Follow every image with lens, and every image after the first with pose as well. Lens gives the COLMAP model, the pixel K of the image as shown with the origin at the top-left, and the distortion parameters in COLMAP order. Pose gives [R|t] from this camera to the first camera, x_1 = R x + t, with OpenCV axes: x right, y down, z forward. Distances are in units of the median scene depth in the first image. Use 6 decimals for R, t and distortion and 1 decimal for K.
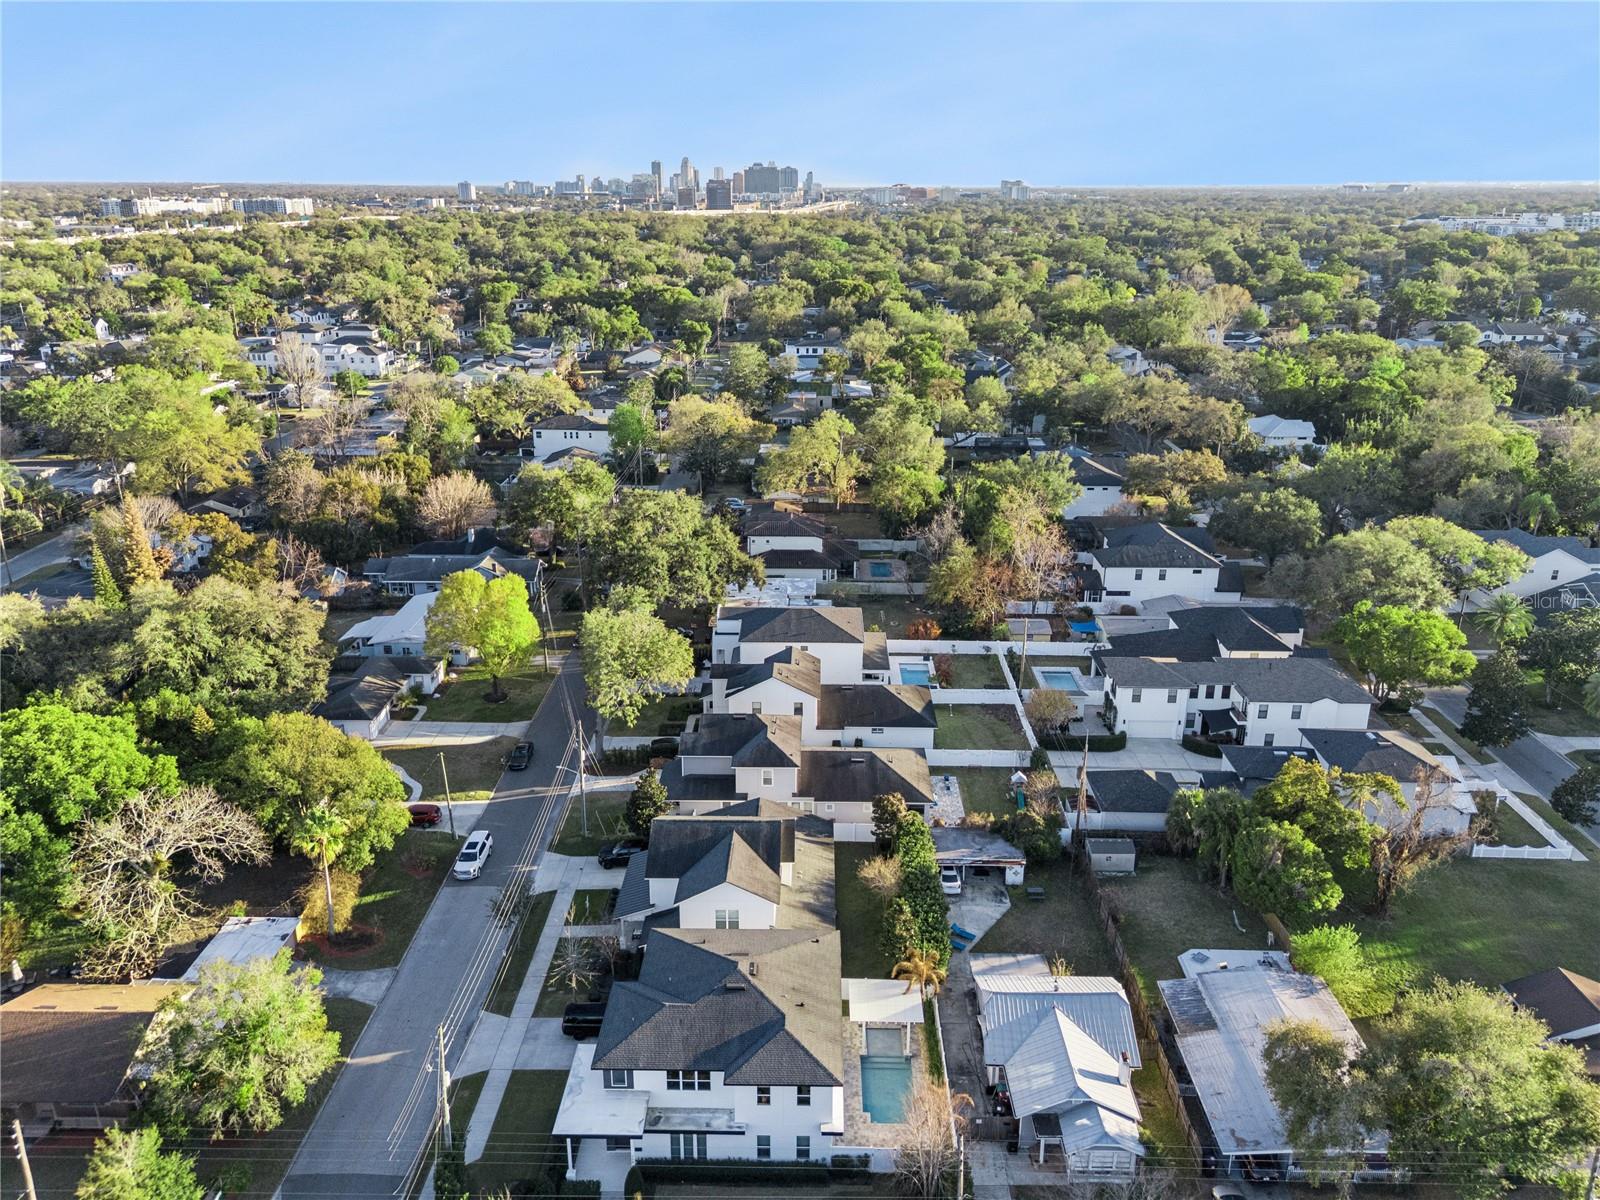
lens RADIAL K [[1178.2, 0, 793.4], [0, 1178.2, 591.9], [0, 0, 1]] dist [0.076957, -0.077080]
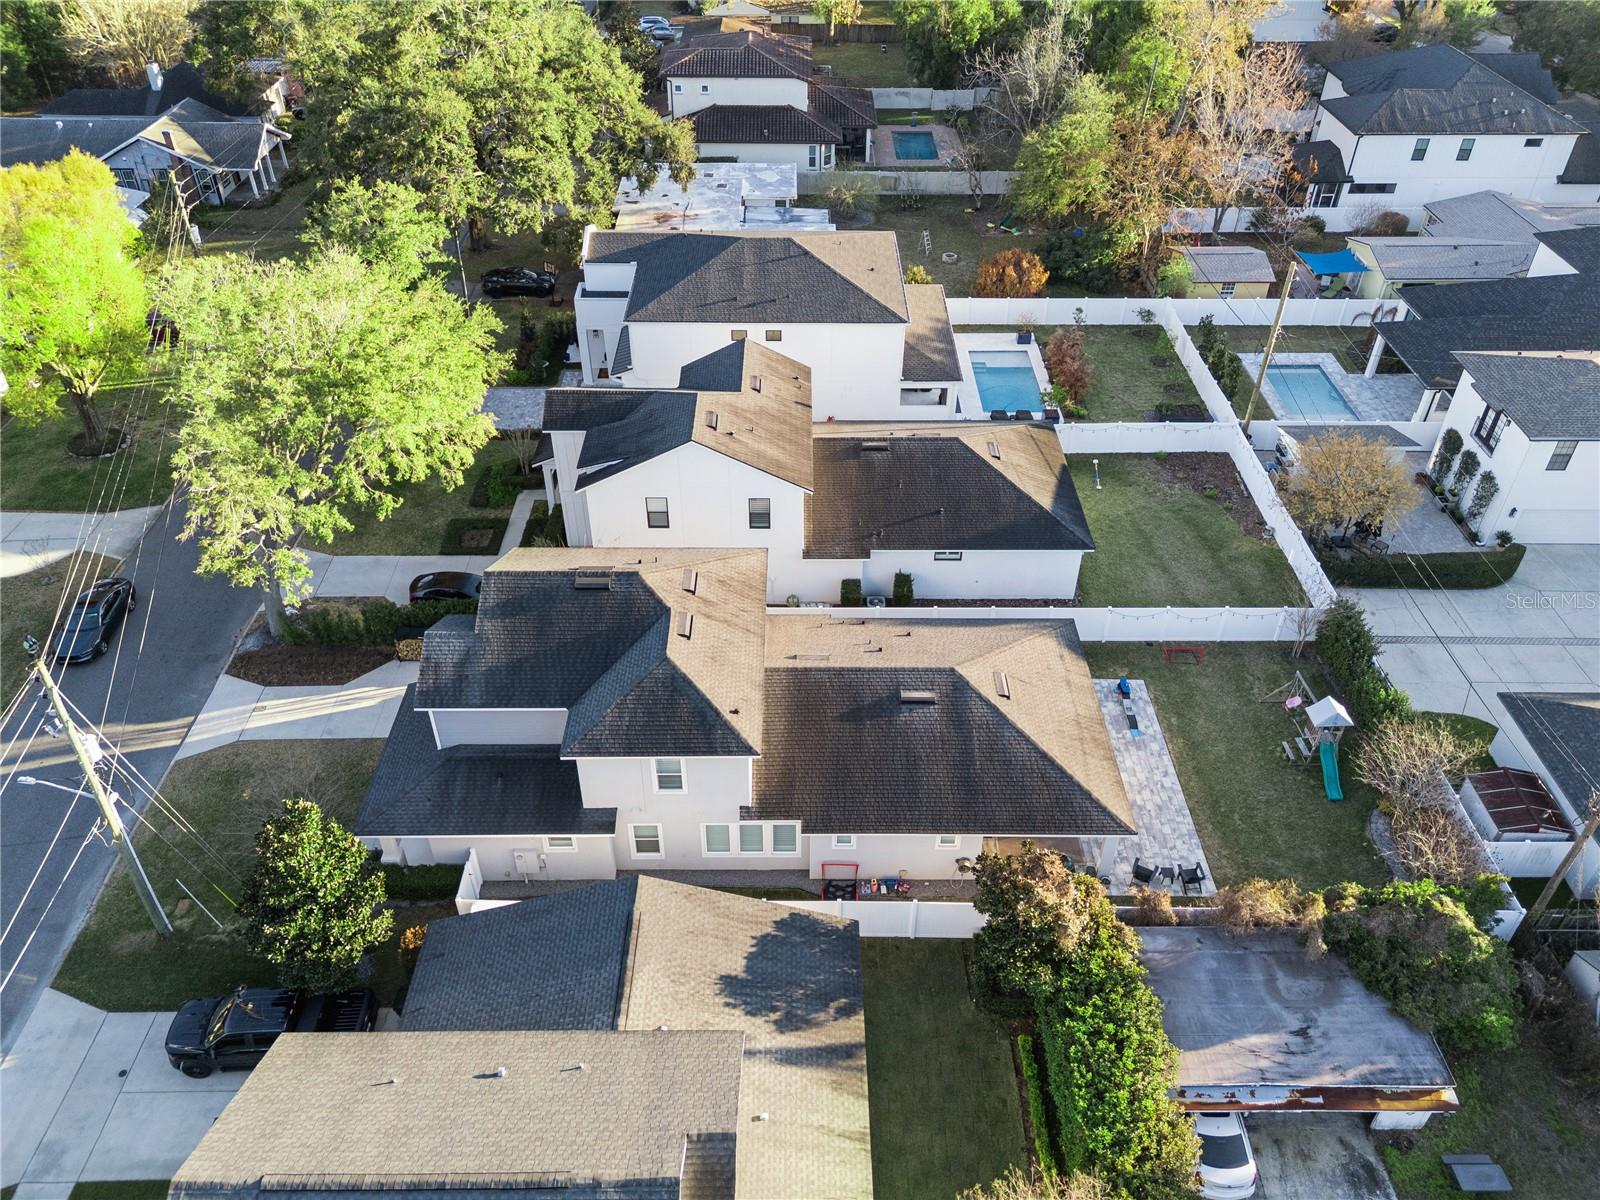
lens RADIAL K [[1178.2, 0, 793.4], [0, 1178.2, 591.9], [0, 0, 1]] dist [0.076957, -0.077080]
pose [[0.999776, -0.010756, 0.018211, 0.006992], [0.004115, 0.943506, 0.331329, -0.008010], [-0.020746, -0.331179, 0.943340, 0.507763]]
